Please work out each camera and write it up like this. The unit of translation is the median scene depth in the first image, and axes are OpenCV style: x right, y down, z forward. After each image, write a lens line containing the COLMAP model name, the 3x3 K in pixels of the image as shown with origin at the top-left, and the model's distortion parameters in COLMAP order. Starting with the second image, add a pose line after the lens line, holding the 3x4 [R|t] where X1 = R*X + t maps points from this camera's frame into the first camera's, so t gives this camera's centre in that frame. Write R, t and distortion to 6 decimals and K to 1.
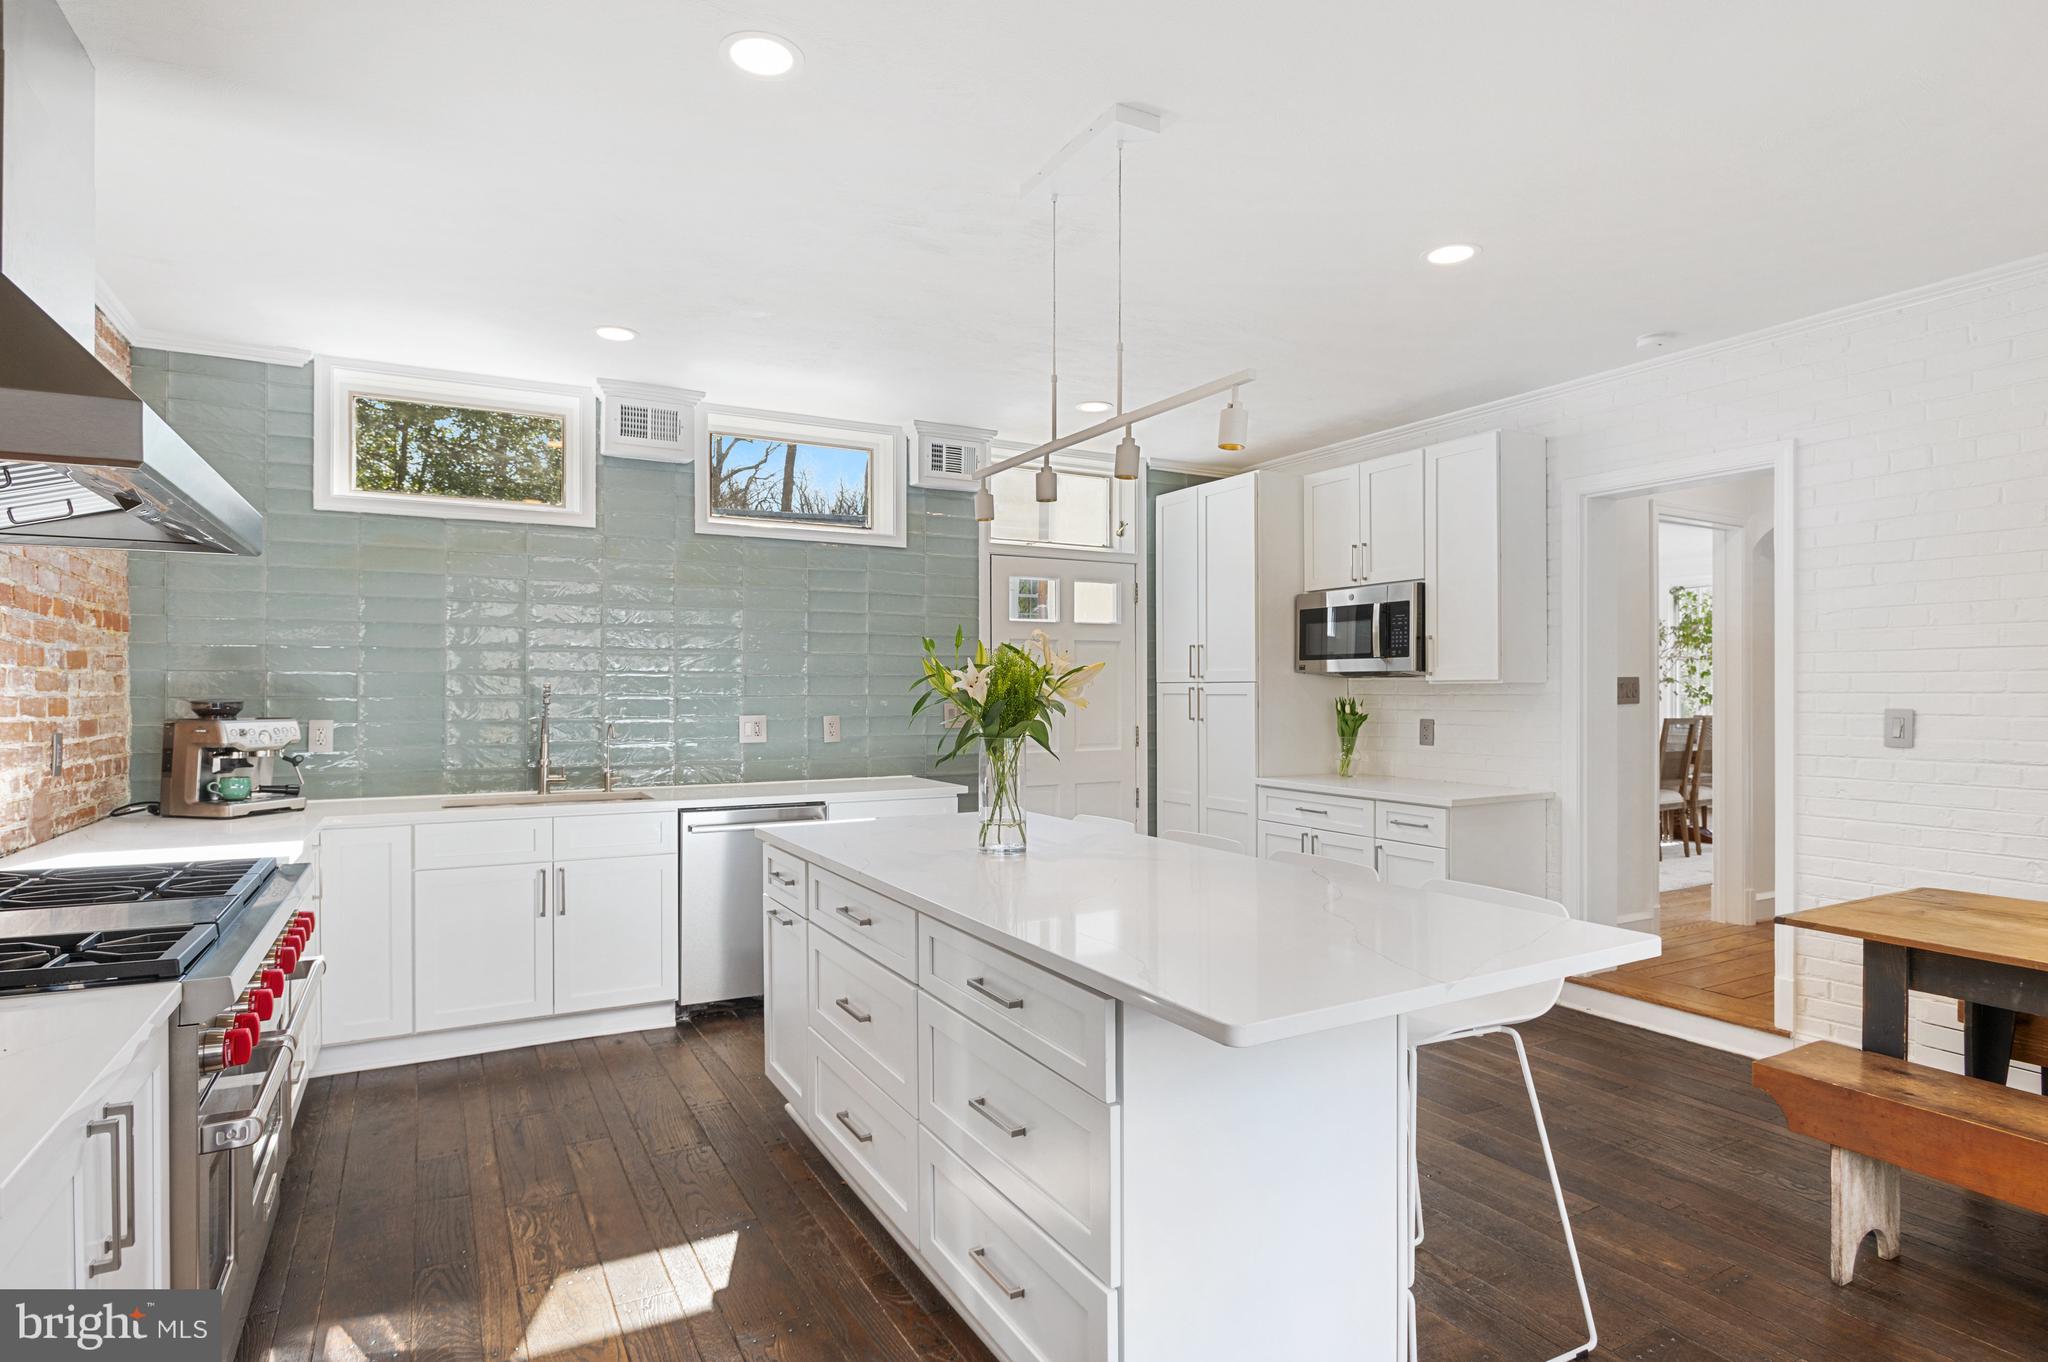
lens RADIAL K [[1055.4, 0, 1030.0], [0, 1055.4, 694.8], [0, 0, 1]] dist [-0.030087, 0.003782]
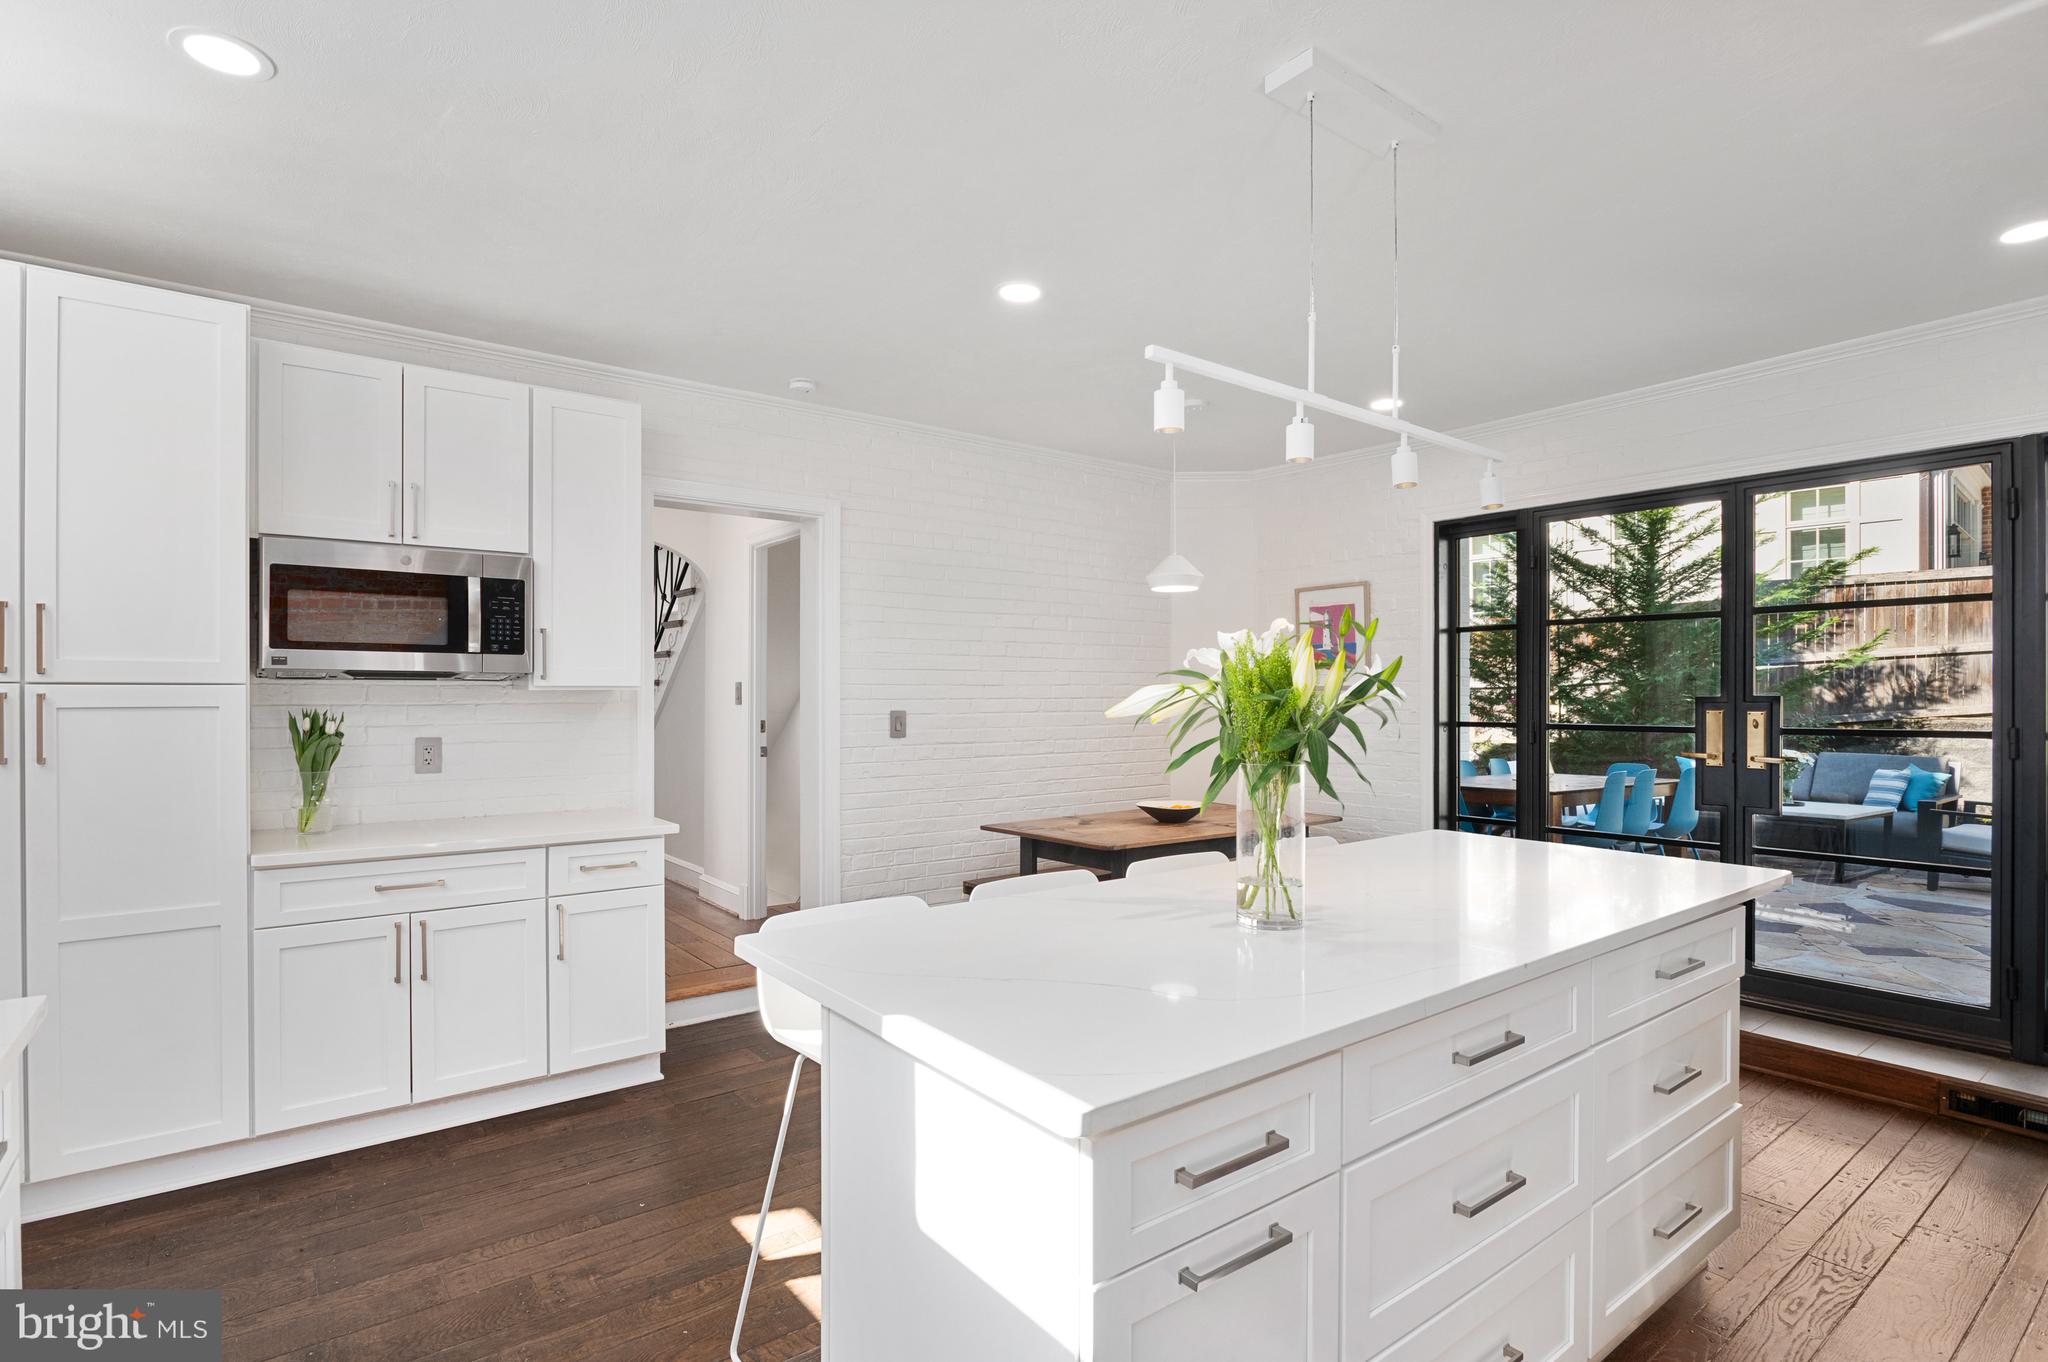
lens RADIAL K [[984.5, 0, 1028.0], [0, 984.5, 686.5], [0, 0, 1]] dist [0.004479, 0.000017]
pose [[-0.126203, 0.008424, 0.991969, -0.374050], [0.003562, 0.999961, -0.008039, -0.005857], [-0.991998, 0.002519, -0.126228, 0.686242]]
